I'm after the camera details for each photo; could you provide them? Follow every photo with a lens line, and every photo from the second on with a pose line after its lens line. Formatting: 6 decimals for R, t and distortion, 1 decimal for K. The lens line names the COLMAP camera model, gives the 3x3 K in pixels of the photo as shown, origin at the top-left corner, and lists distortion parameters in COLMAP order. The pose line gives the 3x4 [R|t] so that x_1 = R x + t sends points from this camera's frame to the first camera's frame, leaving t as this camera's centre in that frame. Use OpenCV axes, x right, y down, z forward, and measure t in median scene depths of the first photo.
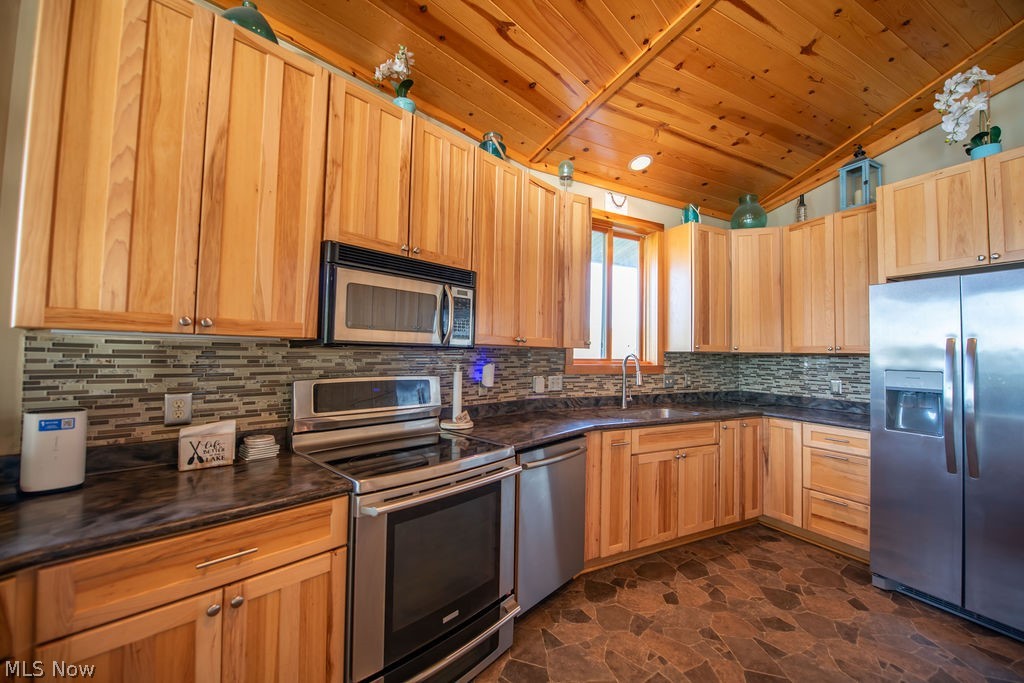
lens RADIAL K [[407.1, 0, 513.1], [0, 407.1, 340.6], [0, 0, 1]] dist [-0.014436, -0.002790]
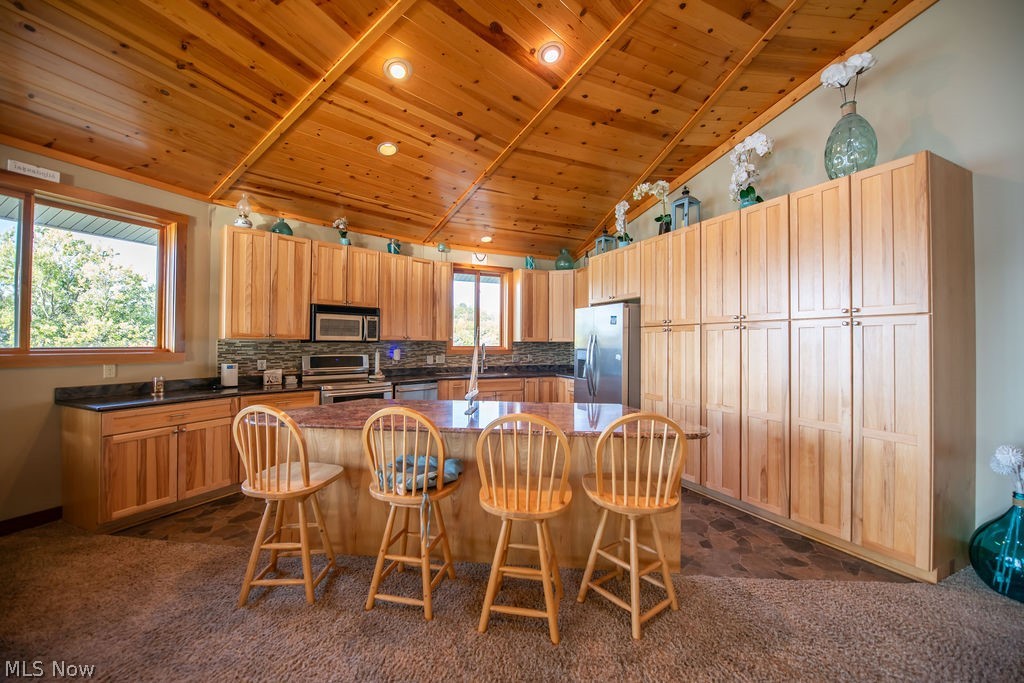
lens RADIAL K [[407.1, 0, 512.0], [0, 407.1, 341.4], [0, 0, 1]] dist [-0.014436, -0.002790]
pose [[0.999365, -0.010906, -0.033922, 0.813358], [0.011894, 0.999507, 0.029061, -0.046858], [0.033588, -0.029446, 0.999002, -1.413304]]
